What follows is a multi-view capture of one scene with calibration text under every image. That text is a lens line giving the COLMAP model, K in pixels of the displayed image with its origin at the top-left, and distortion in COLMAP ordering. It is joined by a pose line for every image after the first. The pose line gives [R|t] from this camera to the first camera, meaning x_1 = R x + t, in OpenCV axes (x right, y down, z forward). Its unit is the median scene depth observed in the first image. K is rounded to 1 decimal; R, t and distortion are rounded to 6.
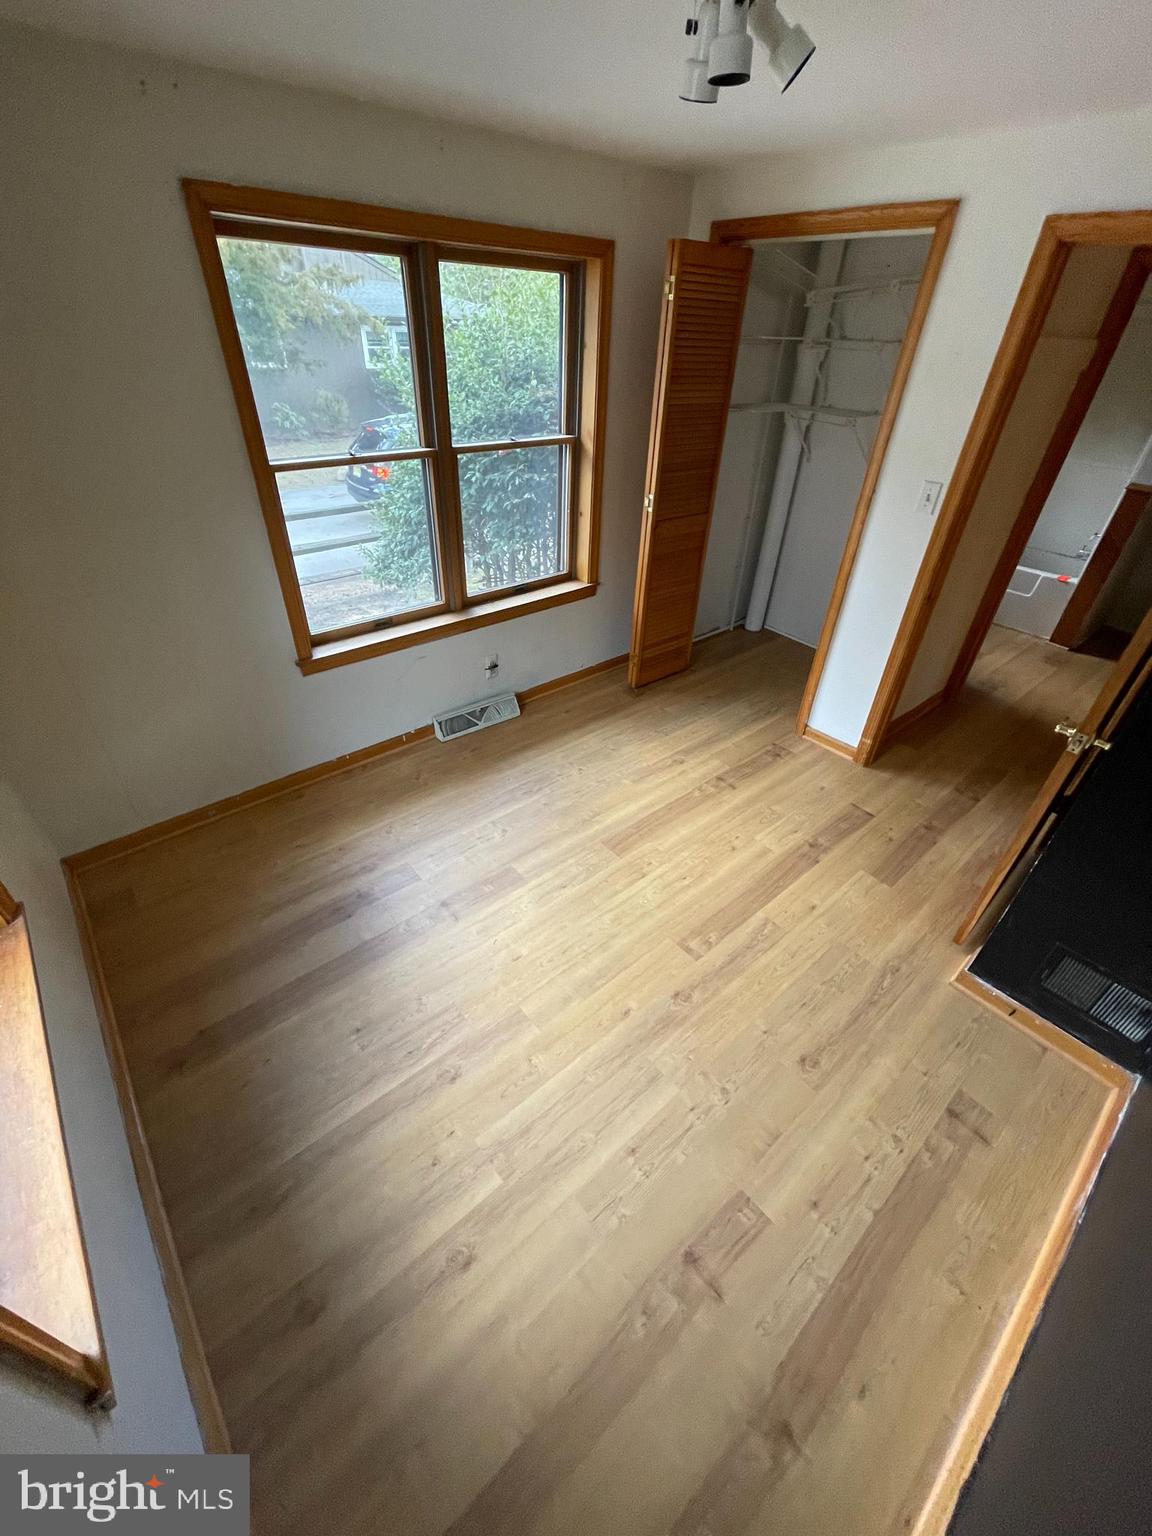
lens RADIAL K [[619.2, 0, 576.4], [0, 619.2, 749.3], [0, 0, 1]] dist [0.002880, 0.000508]
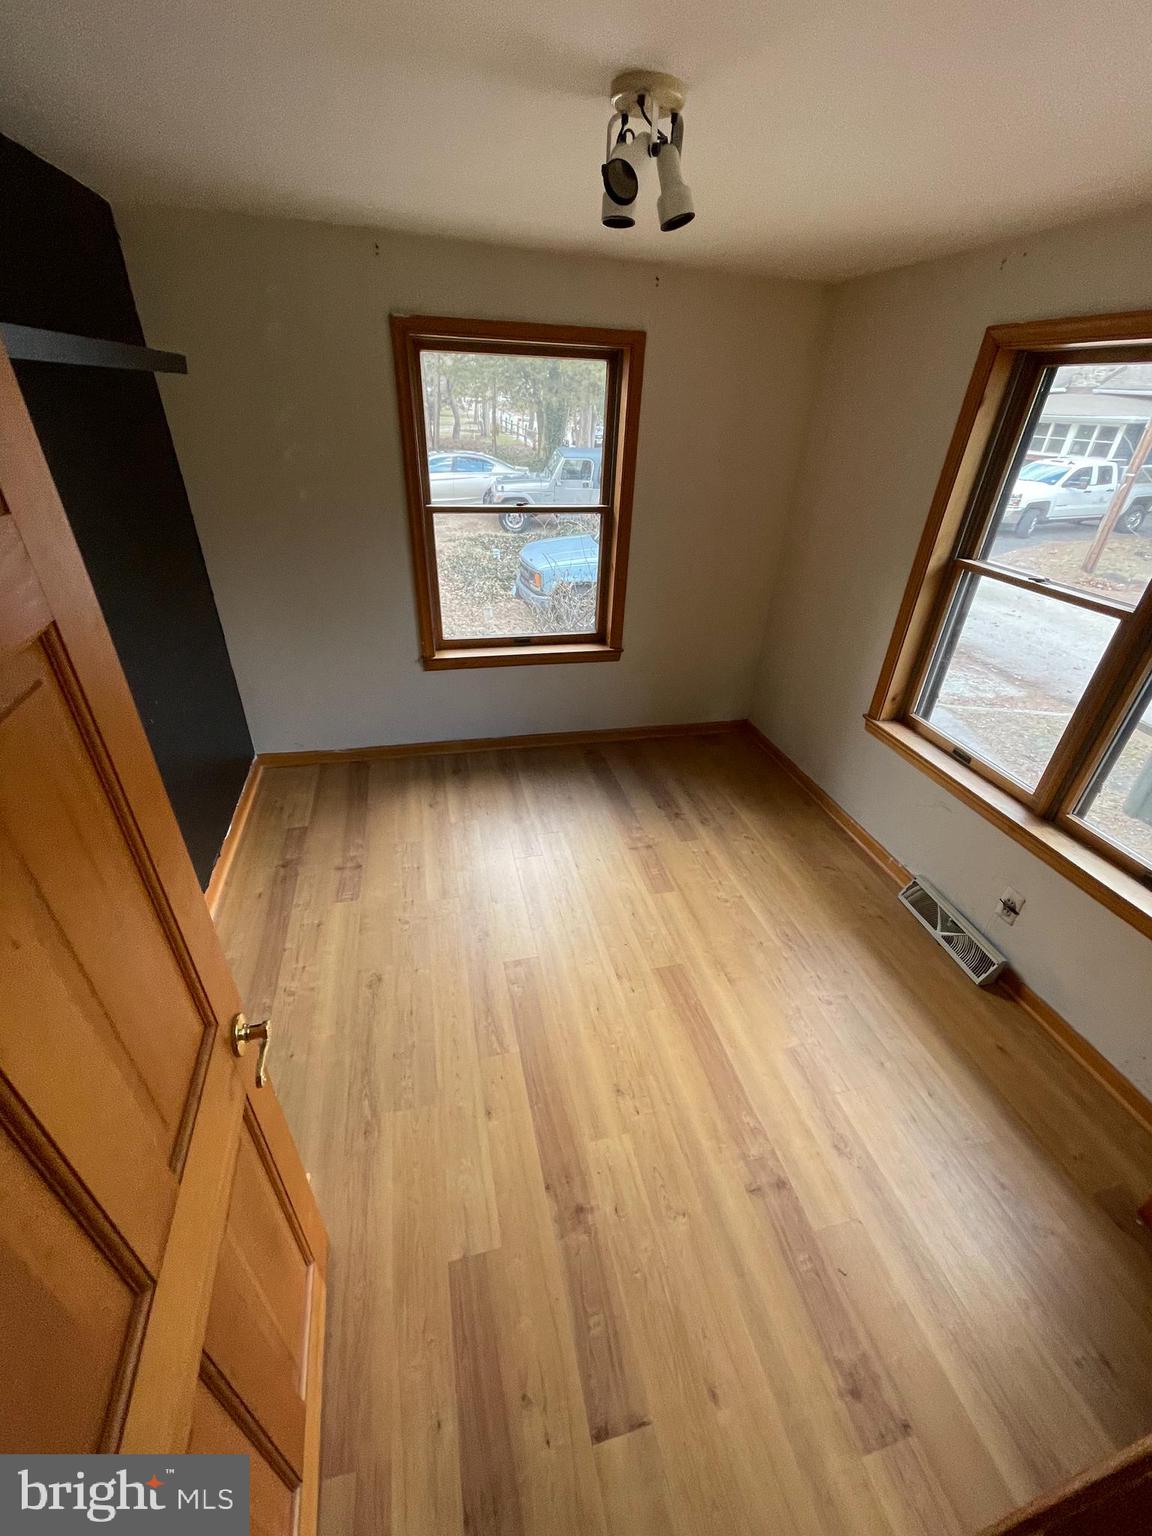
lens RADIAL K [[617.1, 0, 577.0], [0, 617.1, 765.9], [0, 0, 1]] dist [-0.007855, 0.000983]
pose [[-0.438924, 0.417132, -0.795831, 0.793149], [-0.559763, 0.565892, 0.605336, -0.527246], [0.702859, 0.711173, -0.014889, 0.821657]]
